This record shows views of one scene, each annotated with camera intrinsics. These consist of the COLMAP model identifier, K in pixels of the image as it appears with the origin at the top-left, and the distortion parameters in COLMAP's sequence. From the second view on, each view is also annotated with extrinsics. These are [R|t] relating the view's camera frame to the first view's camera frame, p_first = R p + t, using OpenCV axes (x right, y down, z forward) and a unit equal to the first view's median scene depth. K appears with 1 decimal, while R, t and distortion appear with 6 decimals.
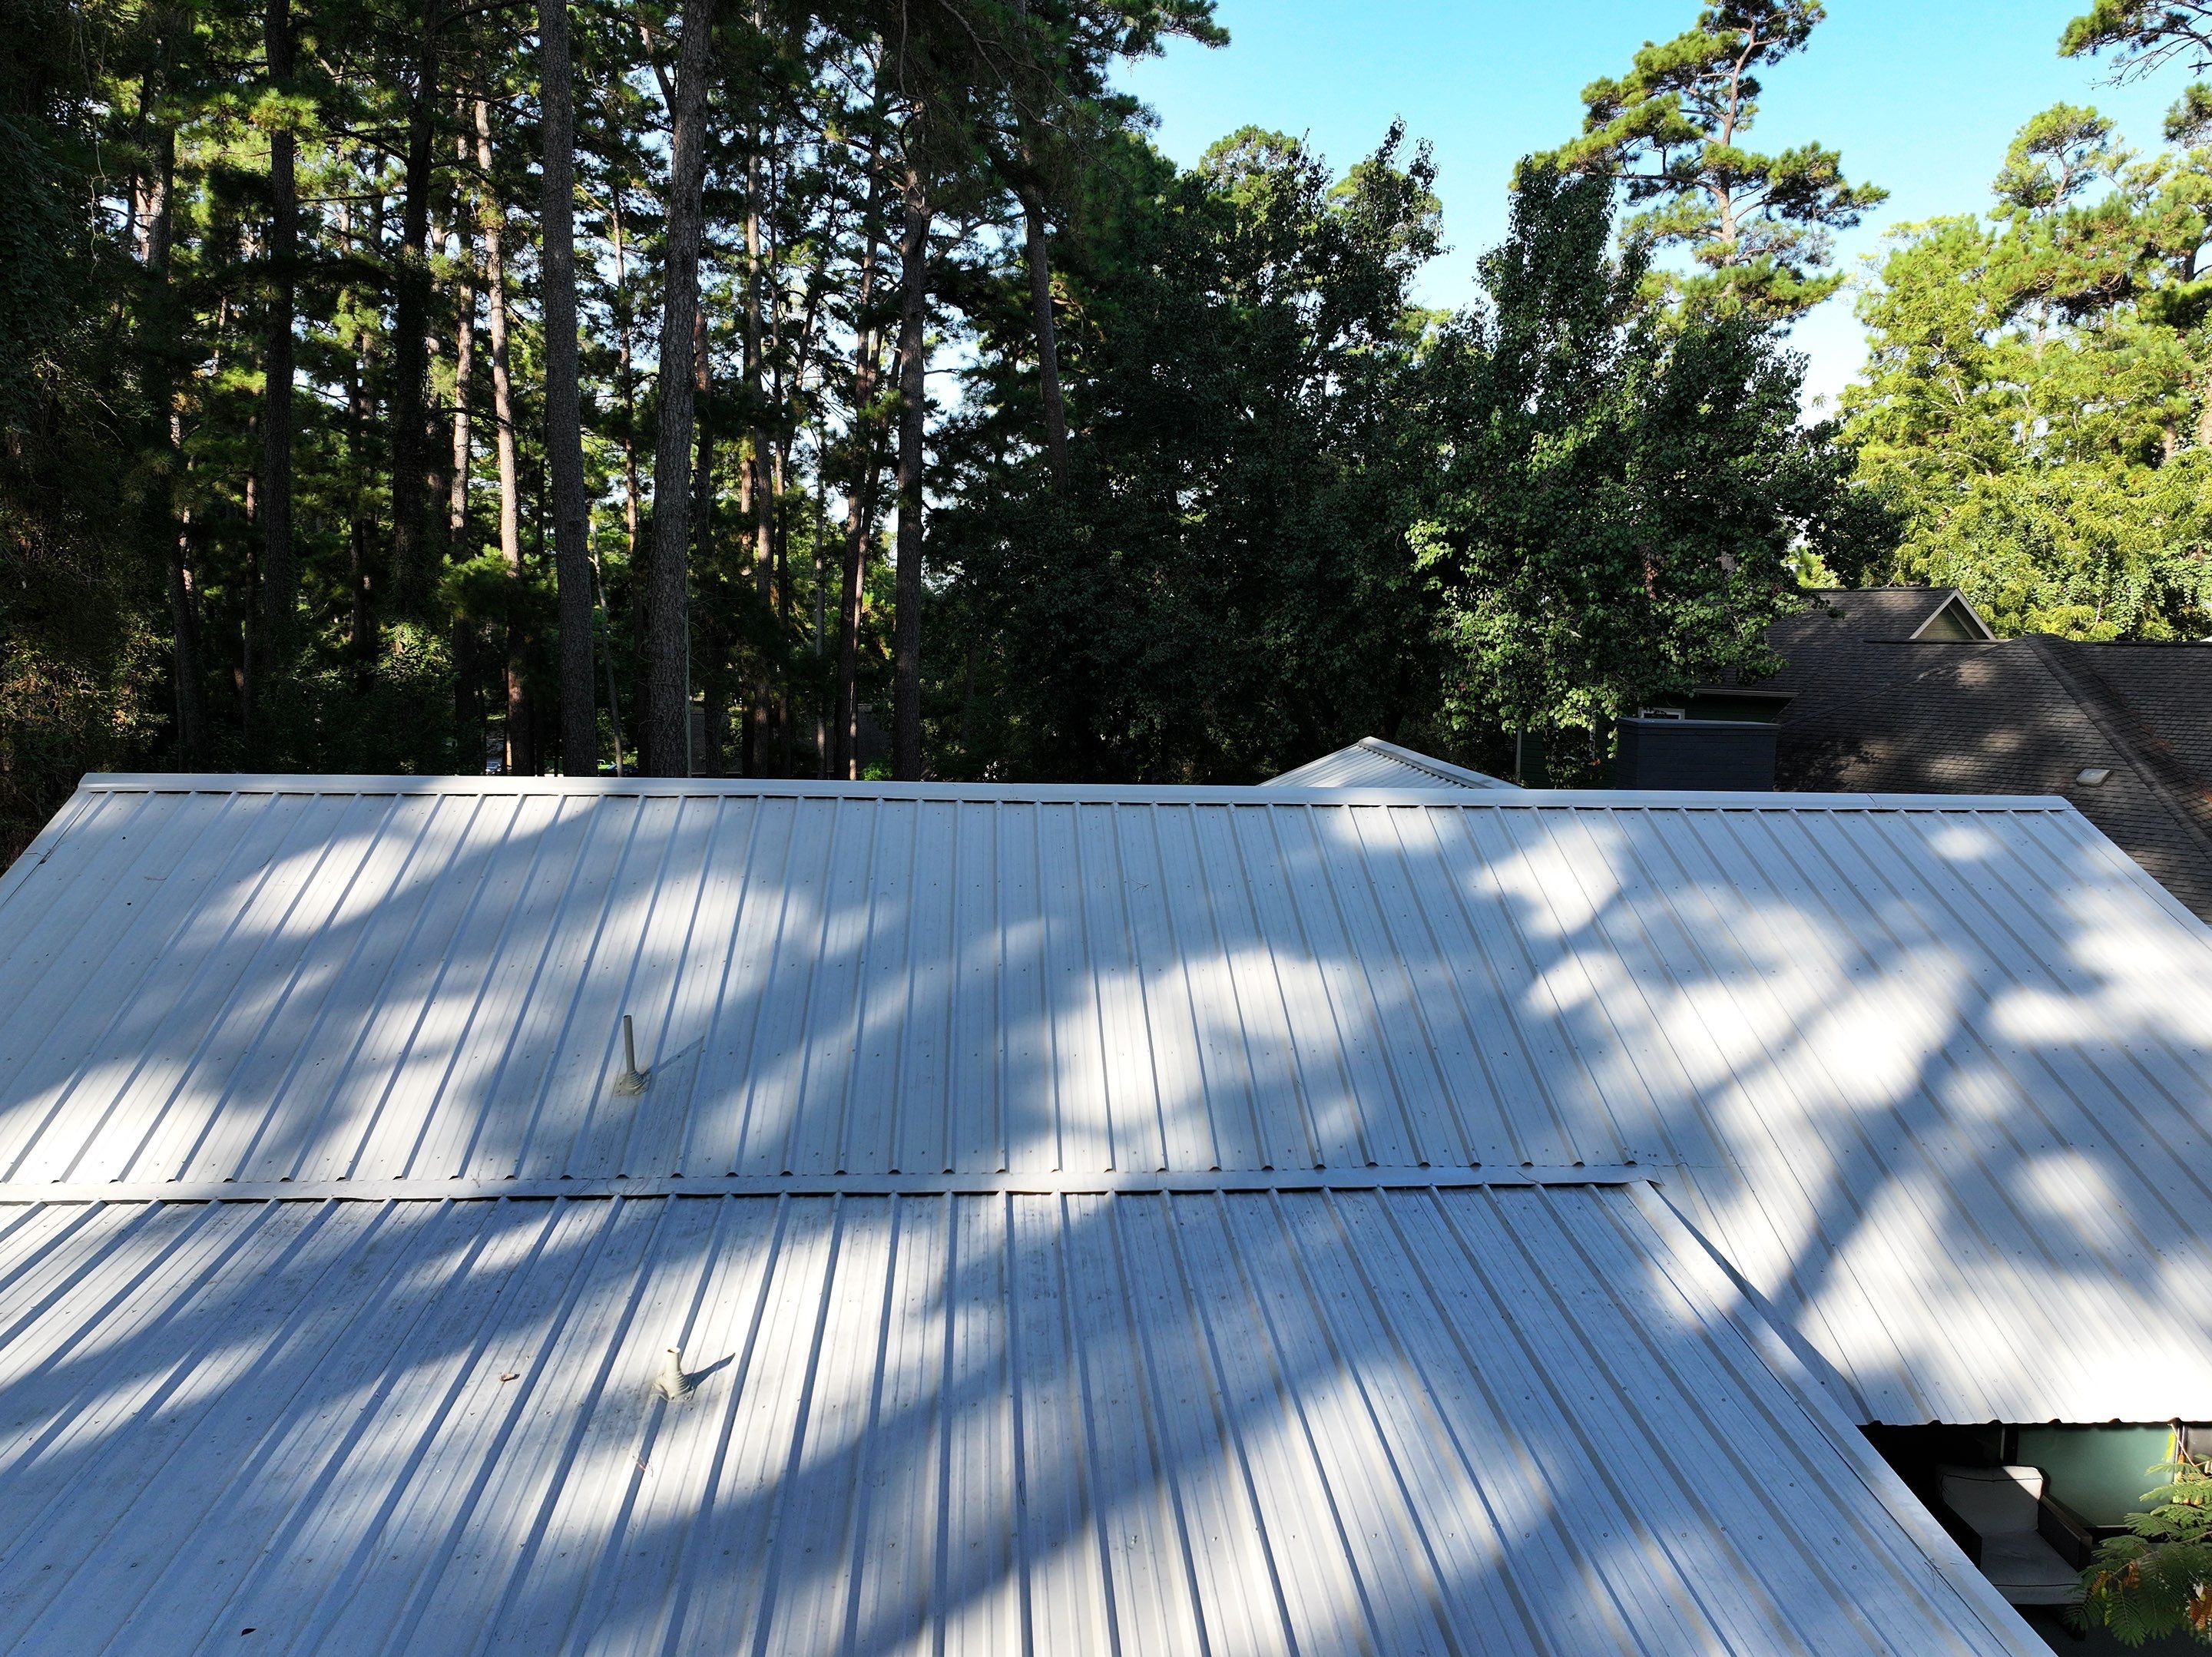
lens RADIAL K [[1774.1, 0, 1106.0], [0, 1774.1, 828.5], [0, 0, 1]] dist [0.005635, 0.008881]
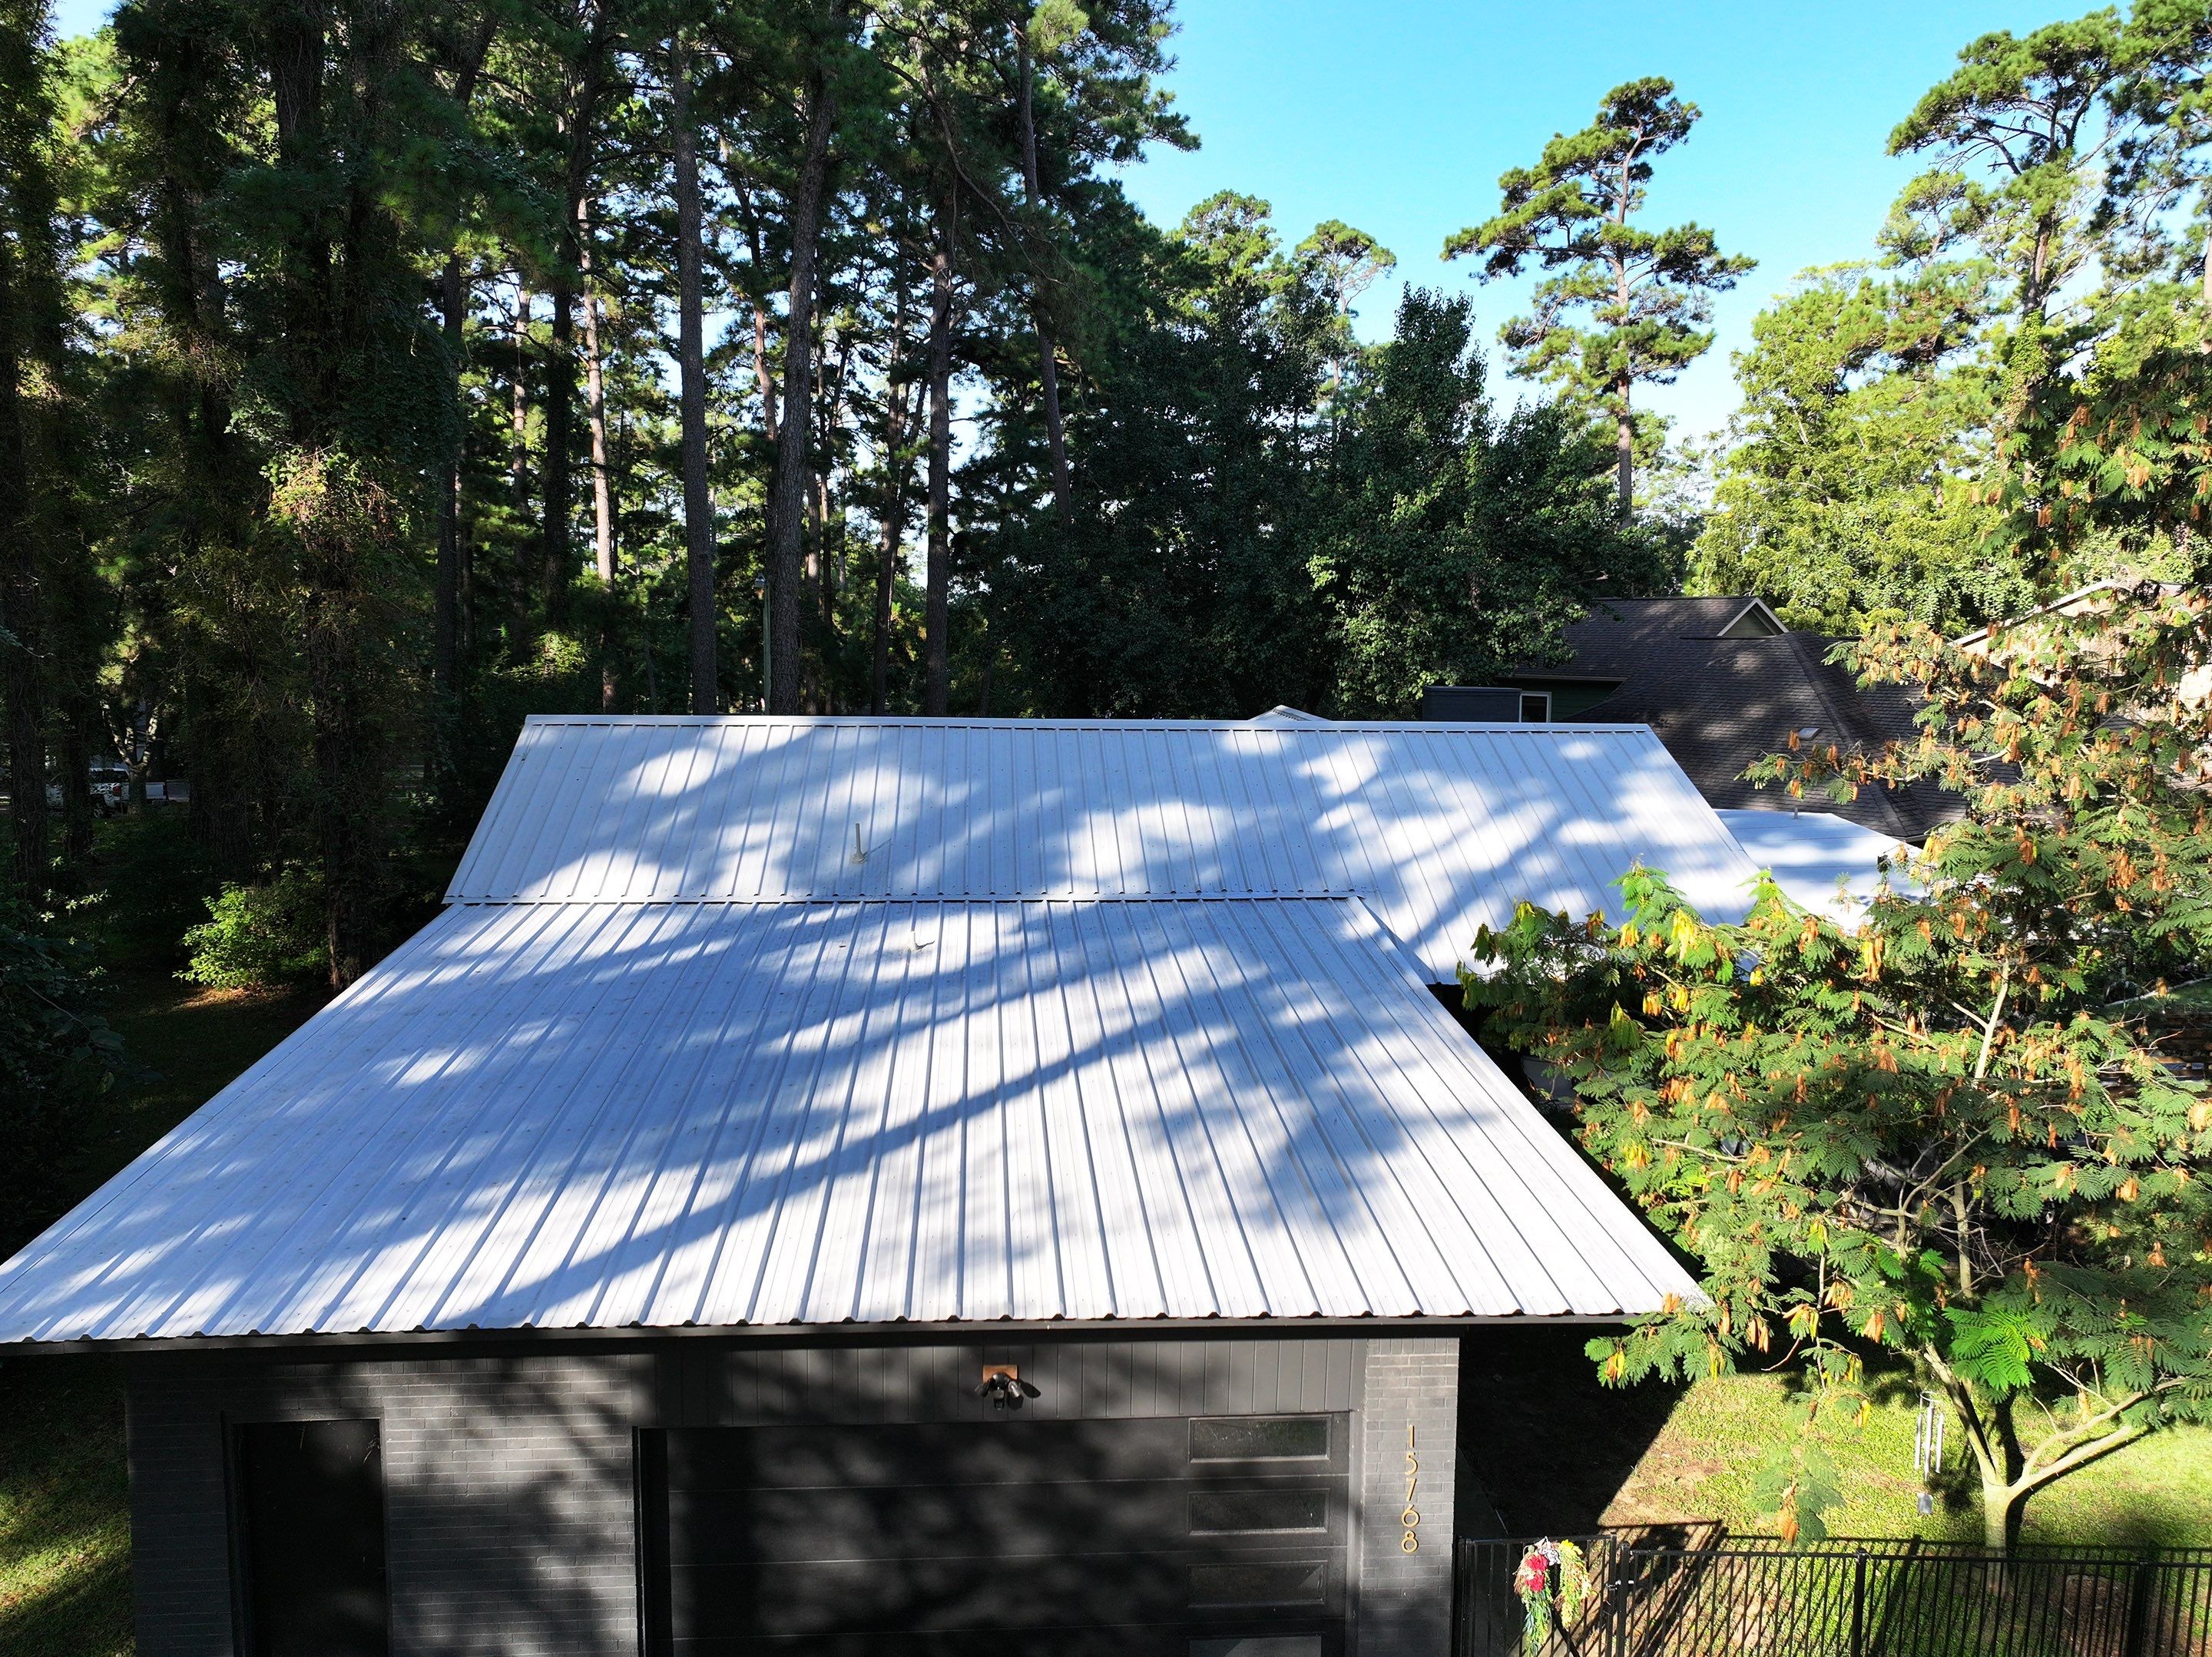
lens RADIAL K [[1774.1, 0, 1106.0], [0, 1774.1, 828.5], [0, 0, 1]] dist [0.005635, 0.008881]
pose [[0.999979, -0.006396, -0.000756, 0.003370], [0.006394, 0.999977, -0.002376, 0.026479], [0.000771, 0.002371, 0.999997, -0.230949]]
